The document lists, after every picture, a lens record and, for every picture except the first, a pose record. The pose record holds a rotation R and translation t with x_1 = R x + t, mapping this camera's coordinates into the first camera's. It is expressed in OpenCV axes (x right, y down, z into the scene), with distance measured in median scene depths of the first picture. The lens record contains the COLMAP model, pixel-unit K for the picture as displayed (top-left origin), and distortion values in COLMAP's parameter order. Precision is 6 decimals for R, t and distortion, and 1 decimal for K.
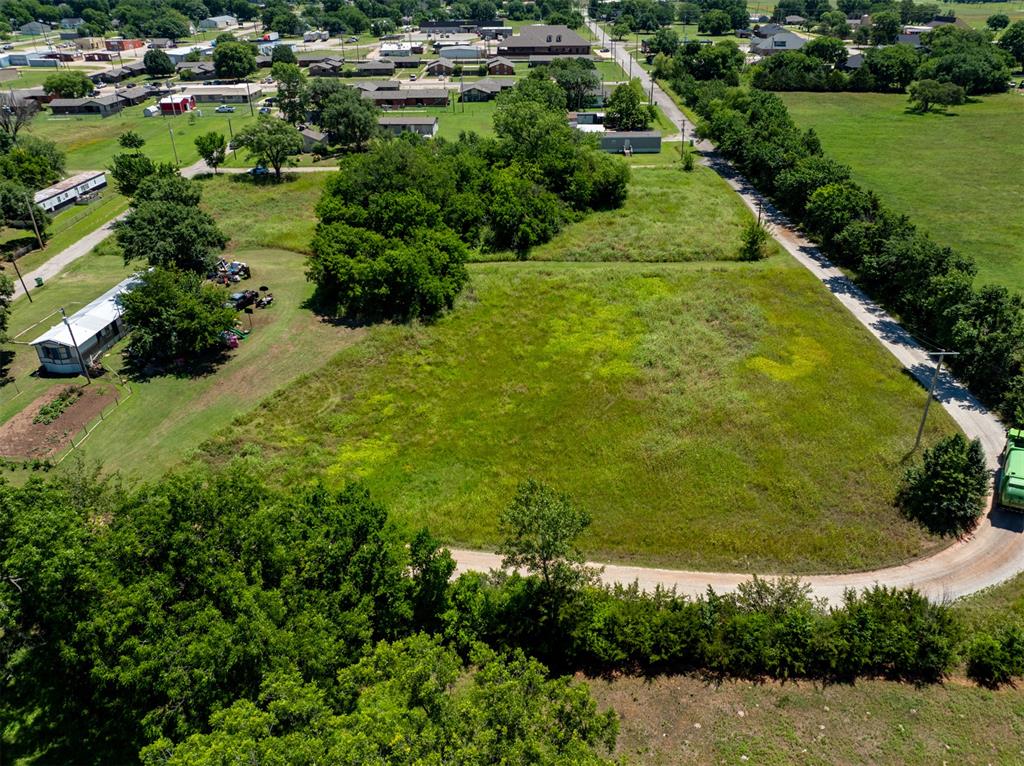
lens RADIAL K [[718.7, 0, 513.9], [0, 718.7, 382.3], [0, 0, 1]] dist [-0.041128, 0.008327]
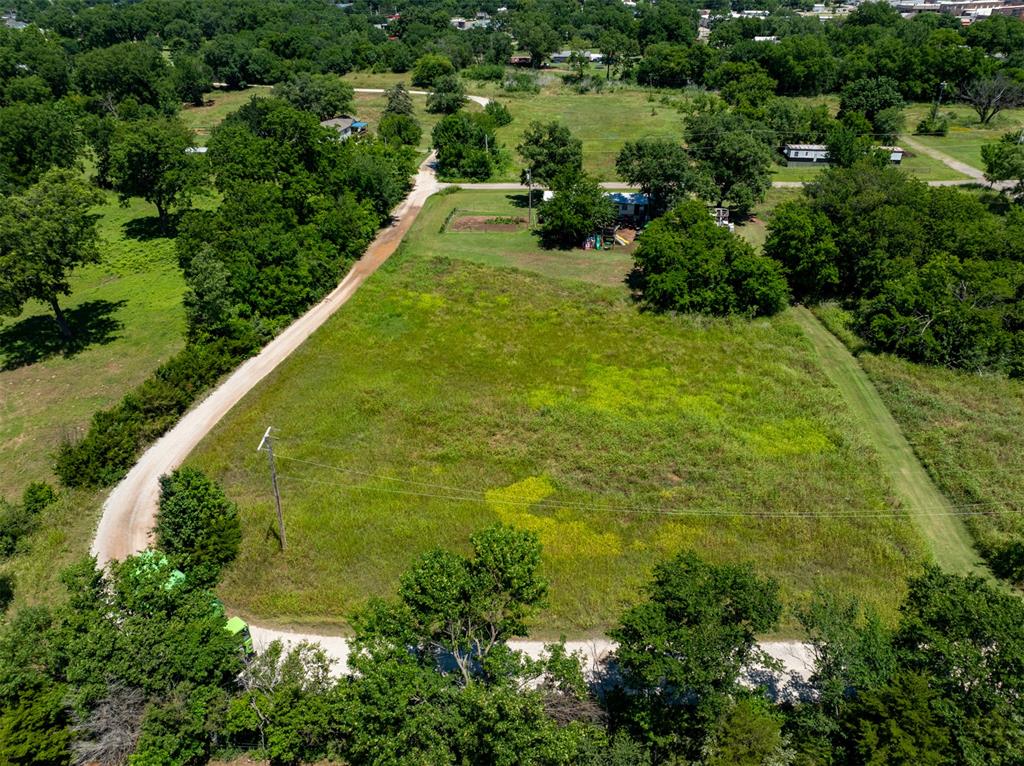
lens RADIAL K [[718.7, 0, 513.9], [0, 718.7, 382.3], [0, 0, 1]] dist [-0.041128, 0.008327]
pose [[-0.025497, 0.506420, -0.861910, 0.817776], [-0.494559, 0.742899, 0.451124, -0.377713], [0.868770, 0.437768, 0.231512, 0.672593]]
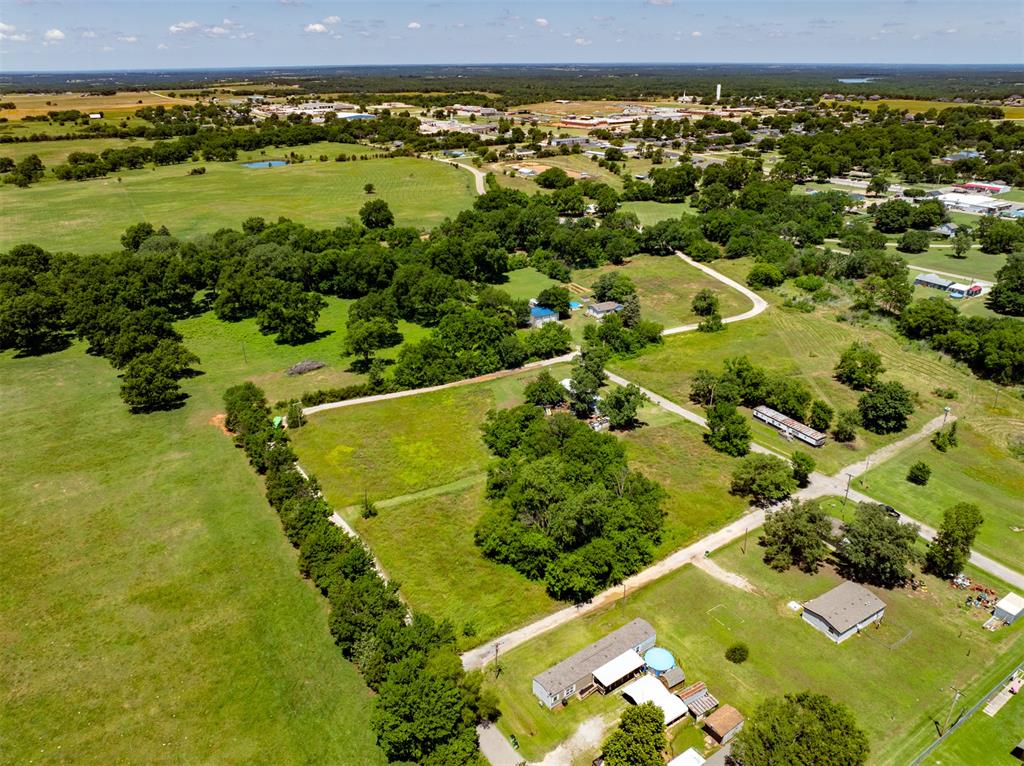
lens RADIAL K [[718.7, 0, 513.9], [0, 718.7, 382.3], [0, 0, 1]] dist [-0.041128, 0.008327]
pose [[-0.828431, 0.244626, -0.503845, 0.989003], [-0.264804, 0.621620, 0.737202, -2.040925], [0.493539, 0.744141, -0.450192, 2.047183]]
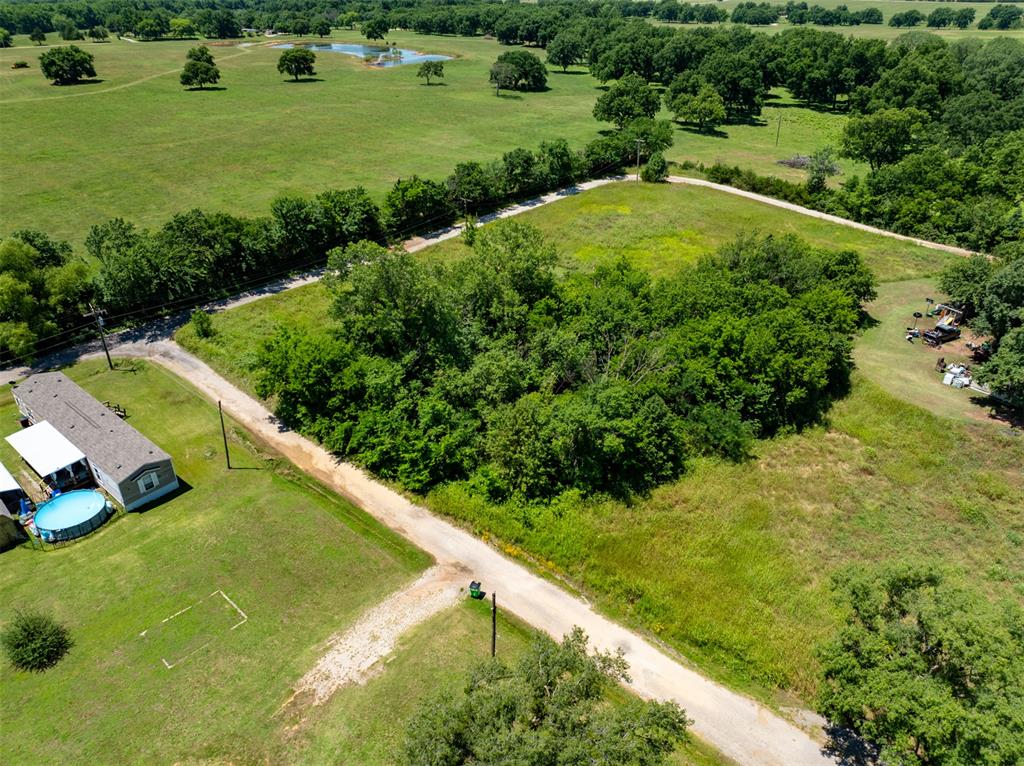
lens RADIAL K [[718.7, 0, 513.9], [0, 718.7, 382.3], [0, 0, 1]] dist [-0.041128, 0.008327]
pose [[-0.753475, -0.316081, 0.576514, -0.563868], [0.338118, 0.565737, 0.752076, -1.109604], [-0.563872, 0.761600, -0.319397, 1.836004]]
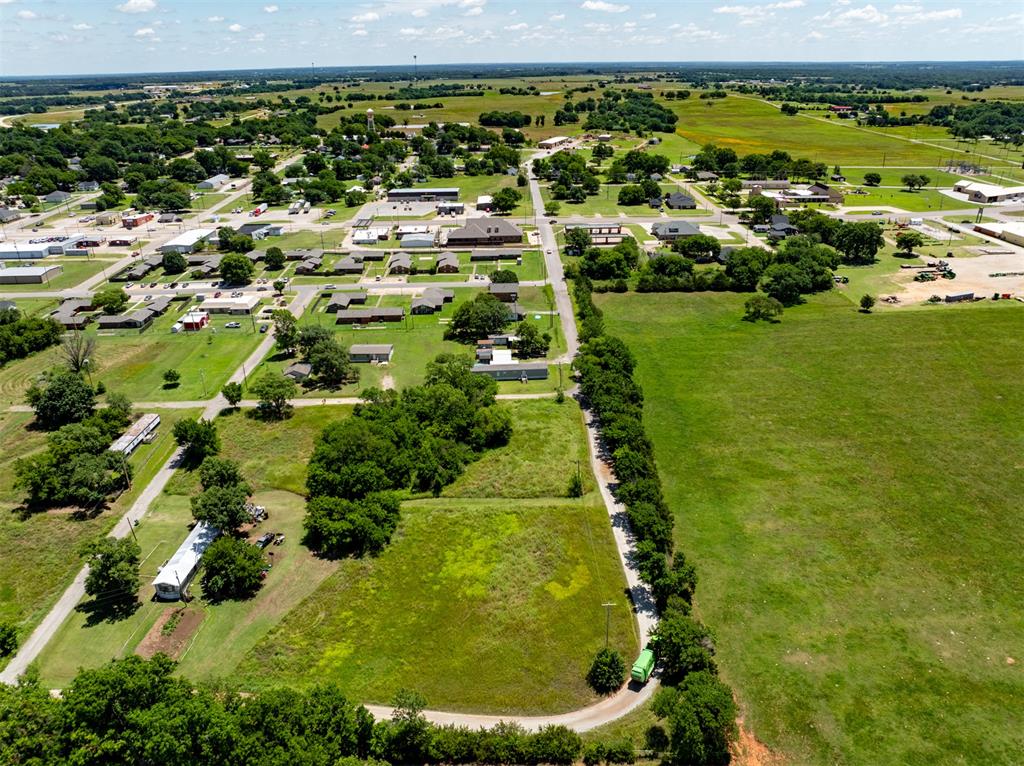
lens RADIAL K [[718.7, 0, 513.9], [0, 718.7, 382.3], [0, 0, 1]] dist [-0.041128, 0.008327]
pose [[0.999360, -0.019498, 0.029991, 0.177438], [0.022320, 0.995051, -0.096826, -0.332660], [-0.027954, 0.097433, 0.994849, -0.792377]]
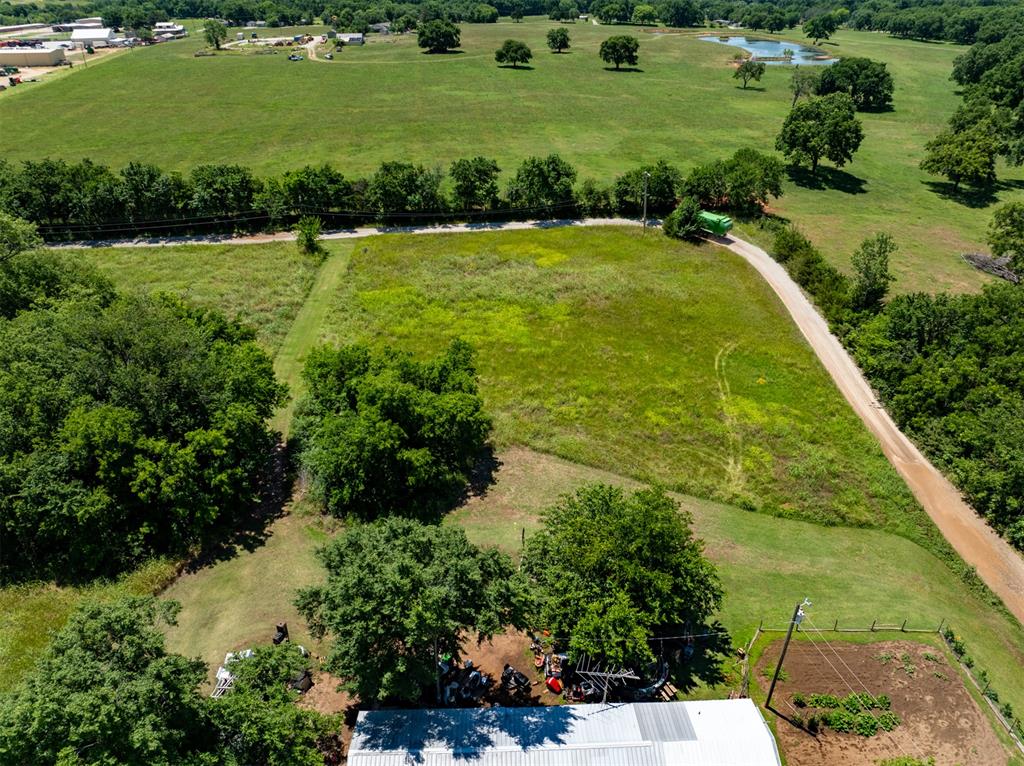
lens RADIAL K [[718.7, 0, 513.9], [0, 718.7, 382.3], [0, 0, 1]] dist [-0.041128, 0.008327]
pose [[-0.131206, -0.485437, 0.864370, -0.817865], [0.498882, 0.721128, 0.480719, -0.478919], [-0.856681, 0.494292, 0.147559, 0.851136]]
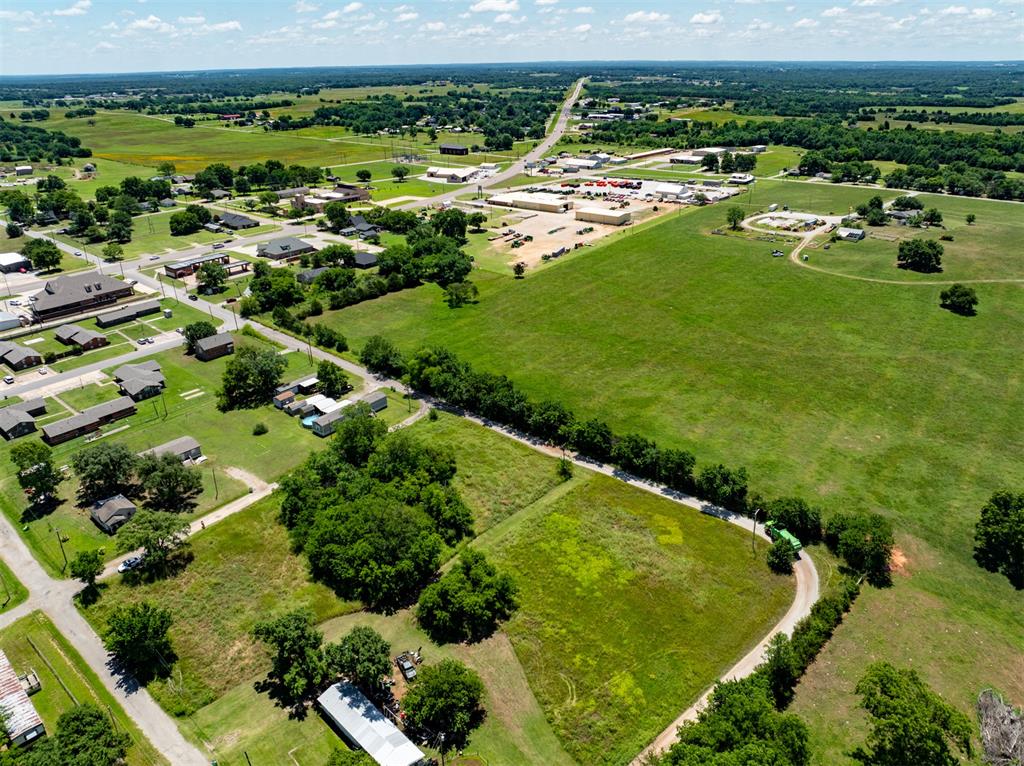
lens RADIAL K [[718.7, 0, 513.9], [0, 718.7, 382.3], [0, 0, 1]] dist [-0.041128, 0.008327]
pose [[0.630406, -0.318986, 0.707698, -1.127525], [0.392379, 0.917570, 0.064058, -0.669443], [-0.669796, 0.237303, 0.703605, -0.258609]]
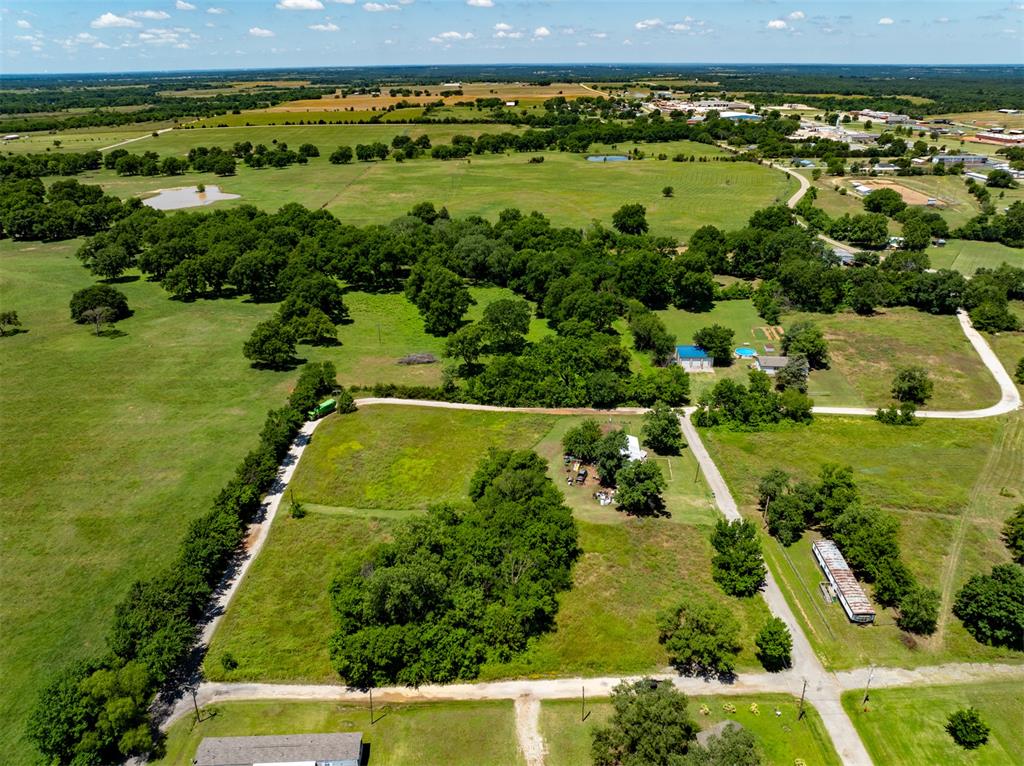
lens RADIAL K [[718.7, 0, 513.9], [0, 718.7, 382.3], [0, 0, 1]] dist [-0.041128, 0.008327]
pose [[-0.999422, 0.028848, -0.017994, -0.172871], [0.002392, 0.587574, 0.809167, -2.058574], [0.033916, 0.808656, -0.587303, 2.114037]]
